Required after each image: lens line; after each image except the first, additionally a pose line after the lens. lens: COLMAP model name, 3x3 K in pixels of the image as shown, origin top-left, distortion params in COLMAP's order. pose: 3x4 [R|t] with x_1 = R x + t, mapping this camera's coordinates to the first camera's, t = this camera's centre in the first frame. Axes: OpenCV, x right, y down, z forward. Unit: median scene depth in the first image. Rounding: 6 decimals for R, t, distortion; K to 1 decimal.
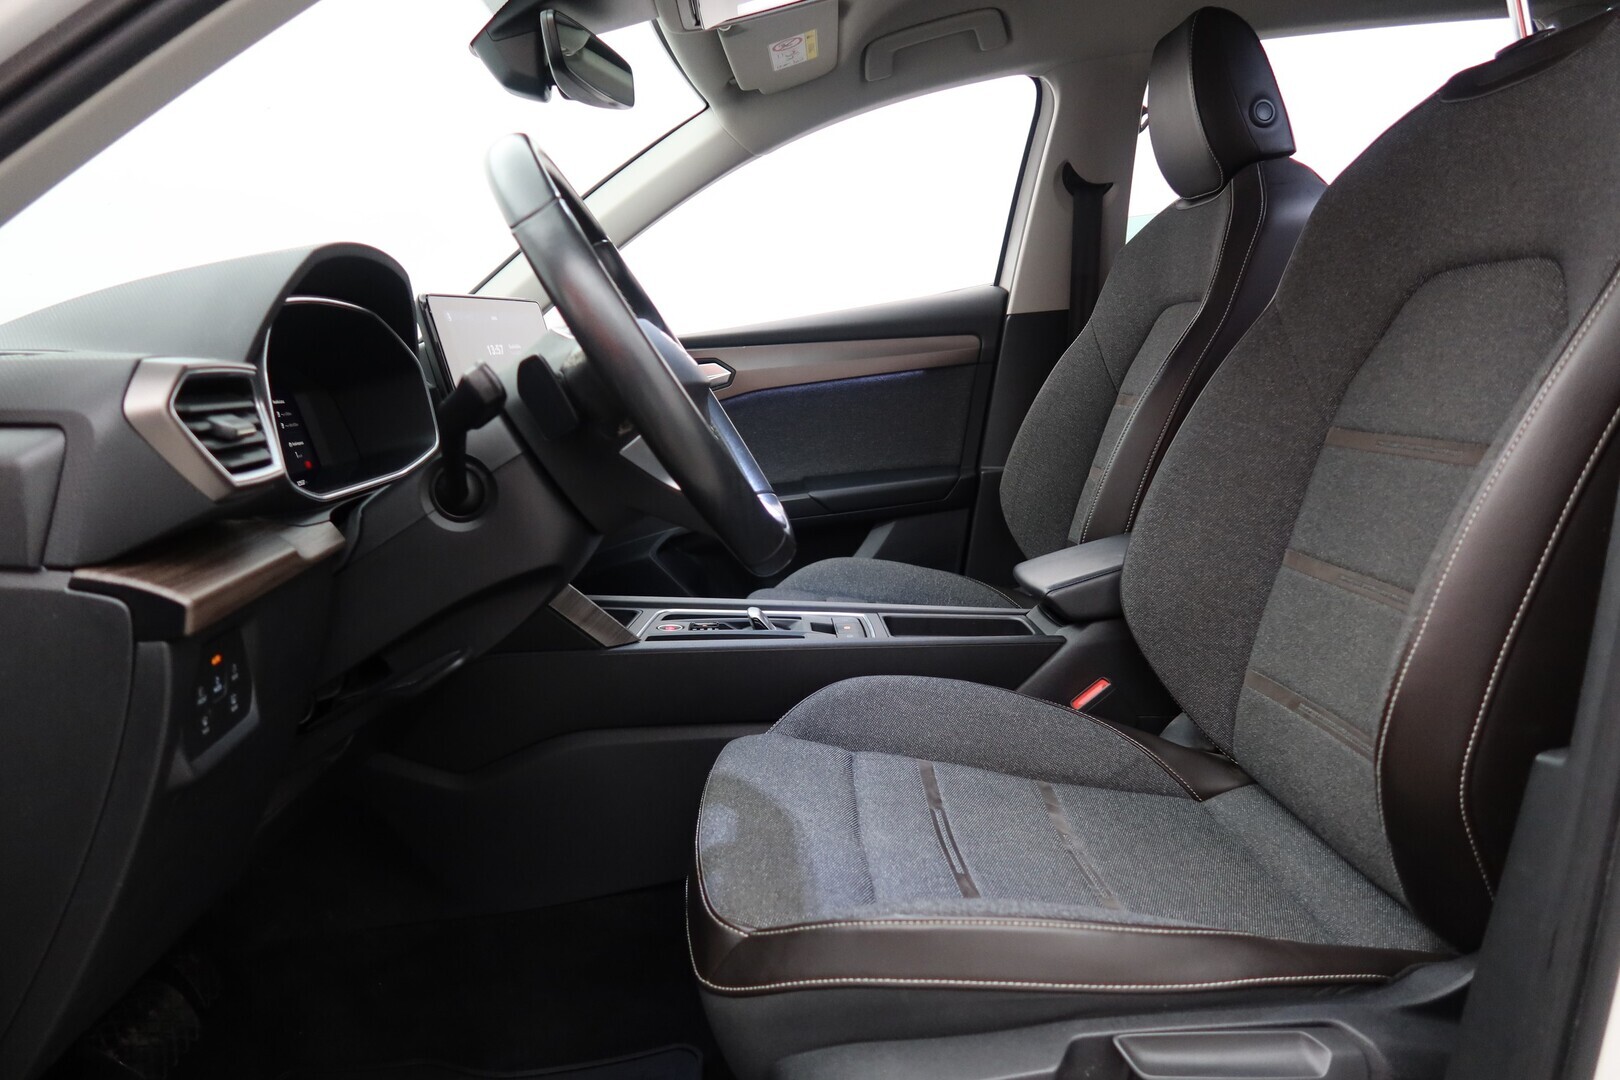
lens RADIAL K [[1113.1, 0, 810.0], [0, 1113.1, 540.0], [0, 0, 1]] dist [-0.023869, 0.007866]
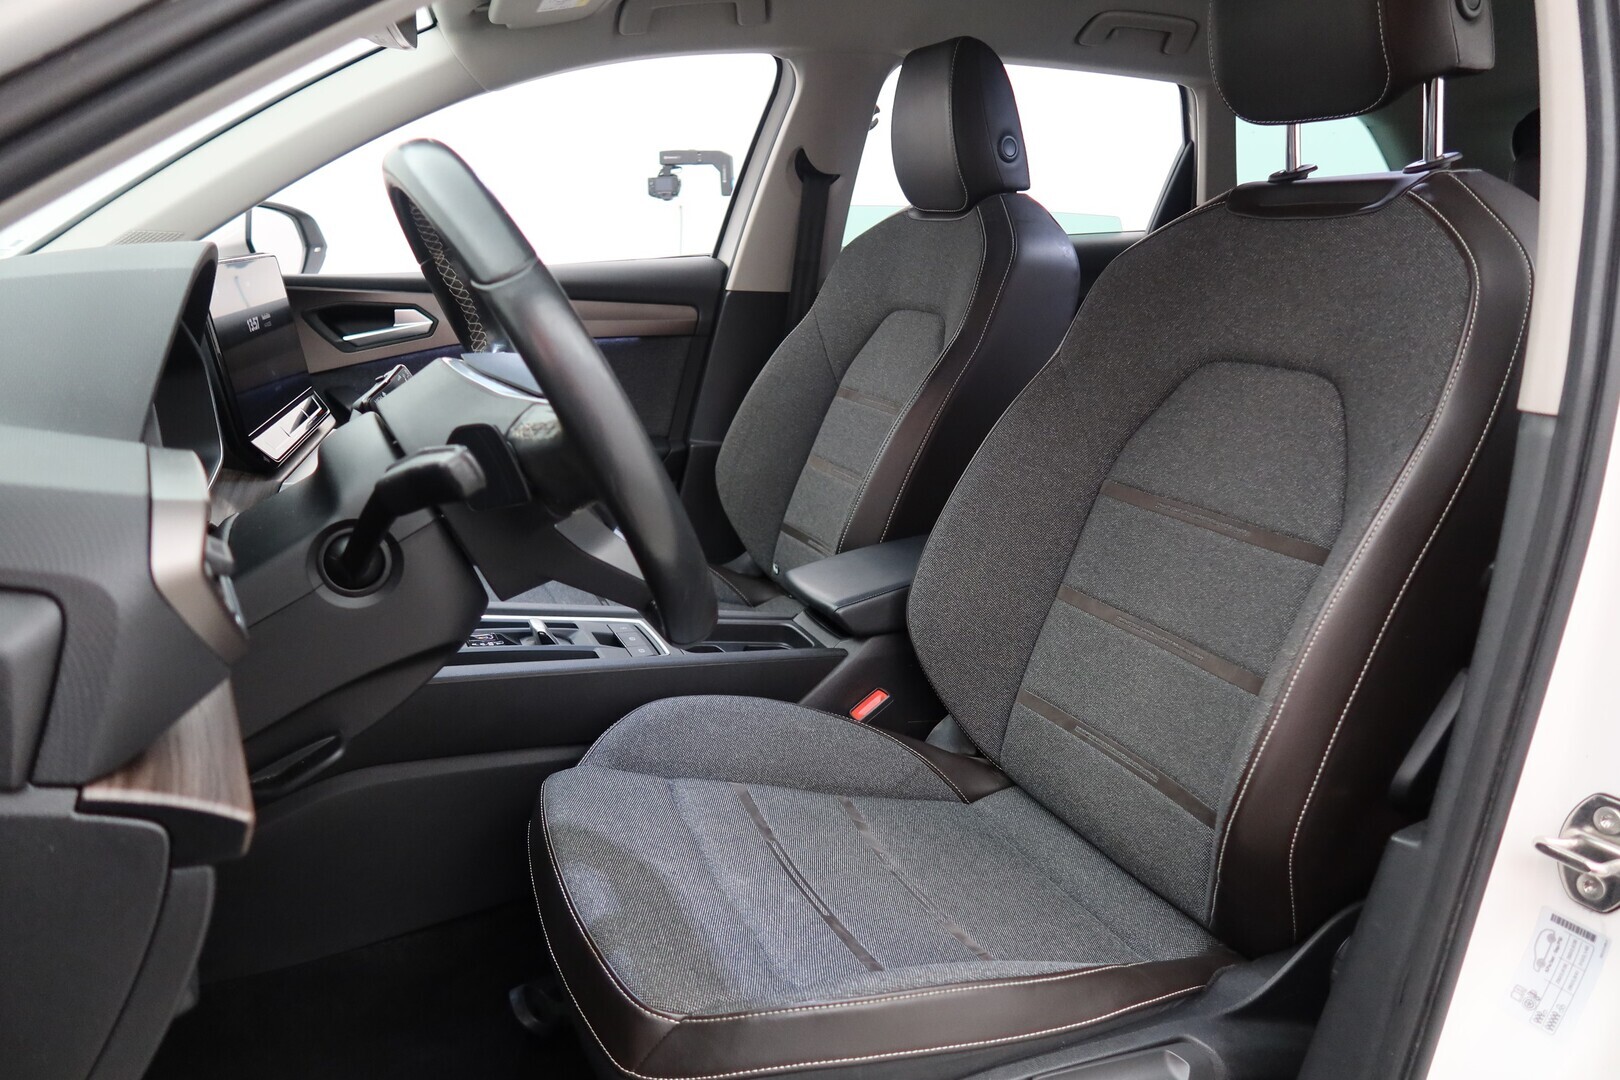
lens RADIAL K [[1113.1, 0, 810.0], [0, 1113.1, 540.0], [0, 0, 1]] dist [-0.023869, 0.007866]
pose [[0.923348, 0.021458, 0.383363, -0.229972], [-0.054163, 0.995733, 0.074719, -0.102850], [-0.380124, -0.089756, 0.920570, 0.061542]]
